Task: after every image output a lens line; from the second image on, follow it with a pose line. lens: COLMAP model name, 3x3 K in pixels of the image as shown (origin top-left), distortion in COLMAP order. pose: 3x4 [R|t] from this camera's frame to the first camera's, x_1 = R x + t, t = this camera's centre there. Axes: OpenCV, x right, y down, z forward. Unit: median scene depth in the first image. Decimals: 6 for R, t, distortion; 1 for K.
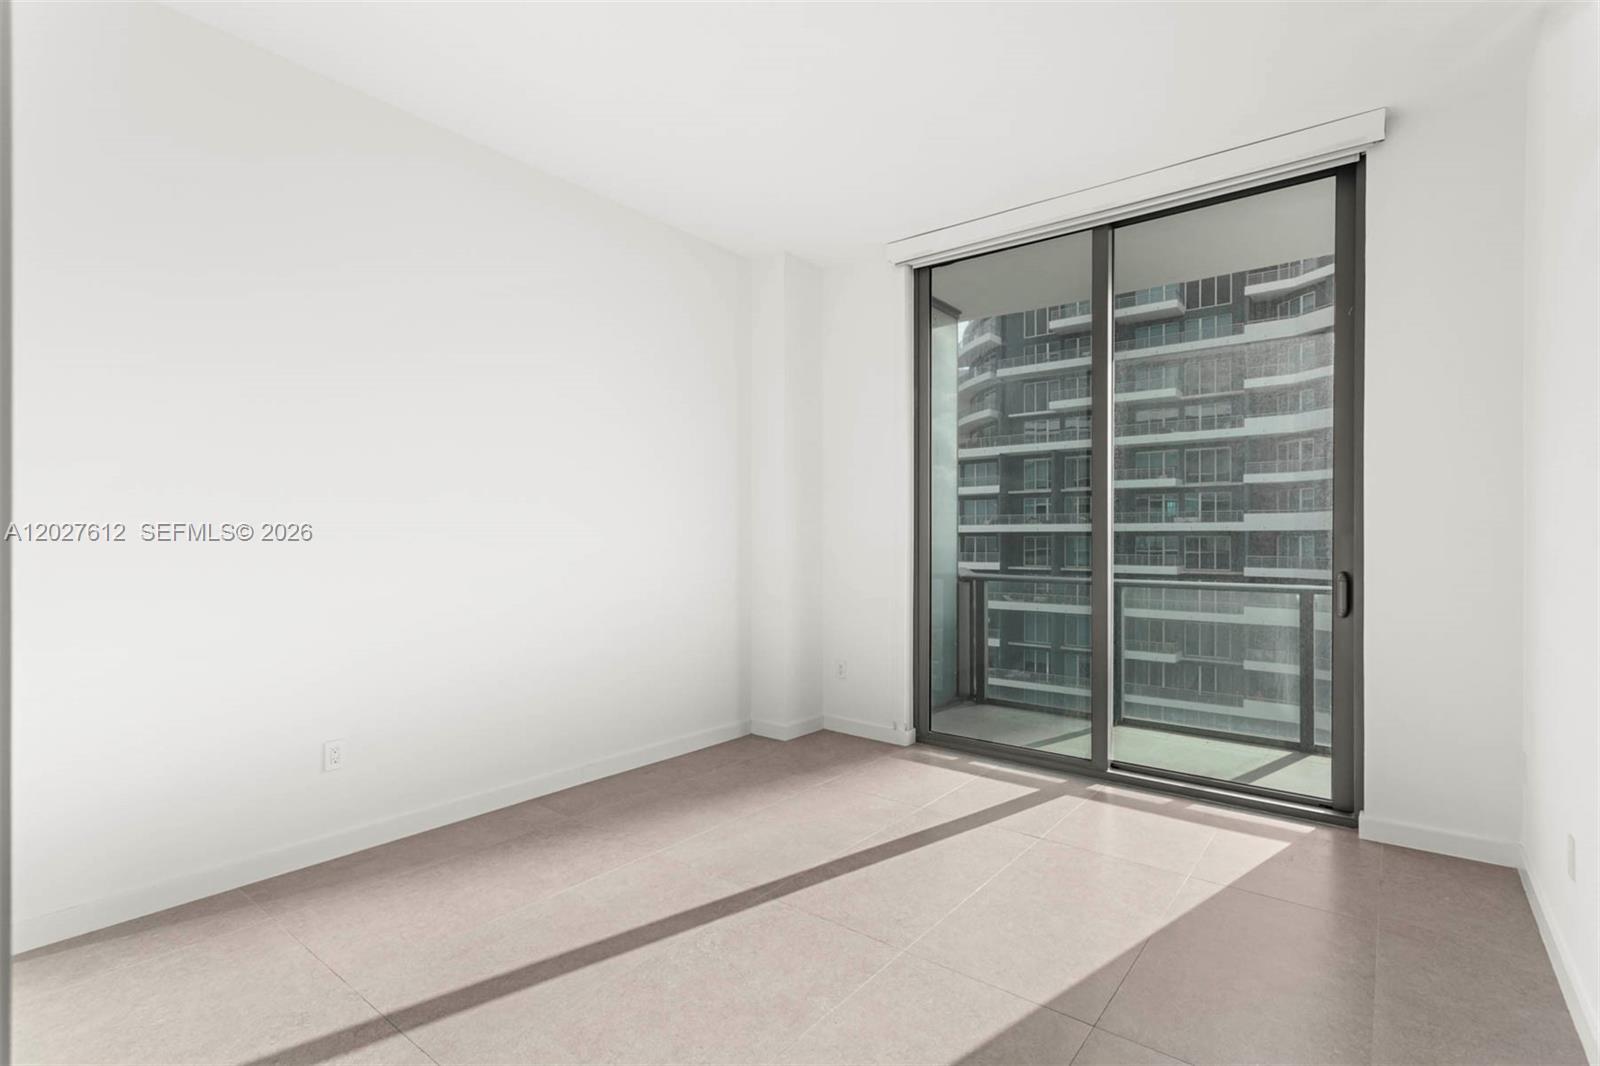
lens RADIAL K [[791.9, 0, 800.0], [0, 791.9, 533.0], [0, 0, 1]] dist [0.001123, 0.000047]
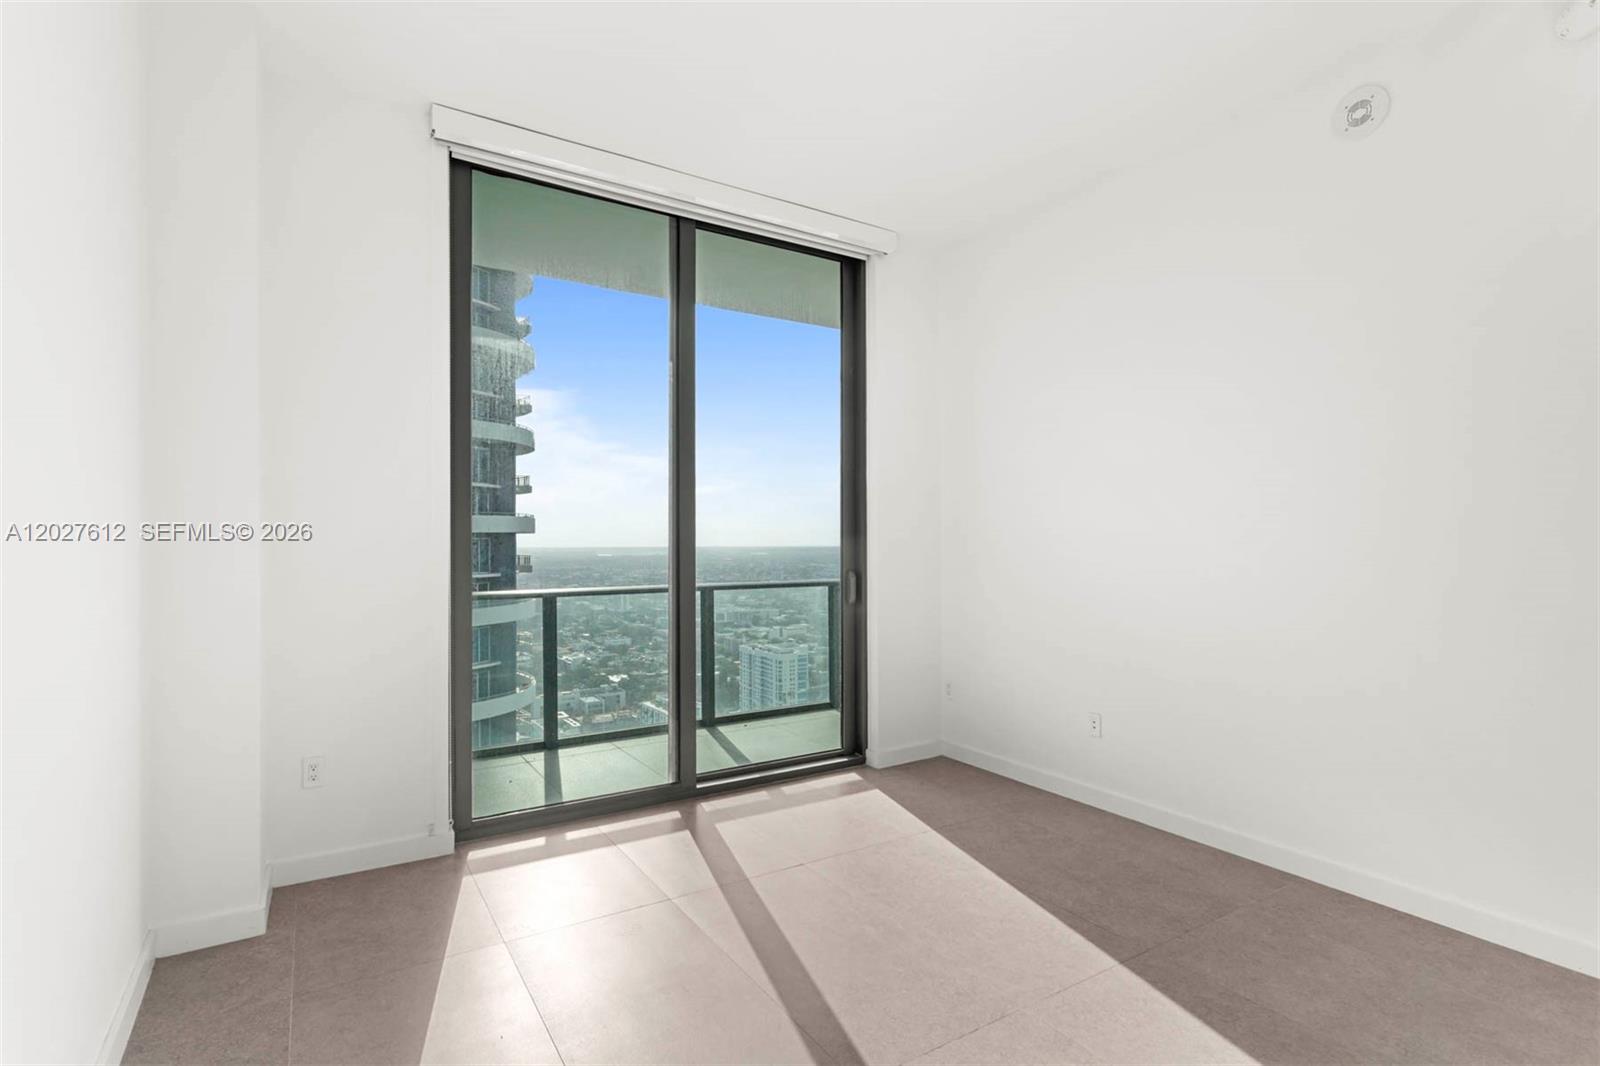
lens RADIAL K [[778.1, 0, 815.3], [0, 778.1, 523.2], [0, 0, 1]] dist [-0.001014, -0.000600]
pose [[0.305091, 0.021282, 0.952085, -0.493755], [0.001325, 0.999740, -0.022772, 0.003366], [-0.952322, 0.008209, 0.304984, 0.606040]]
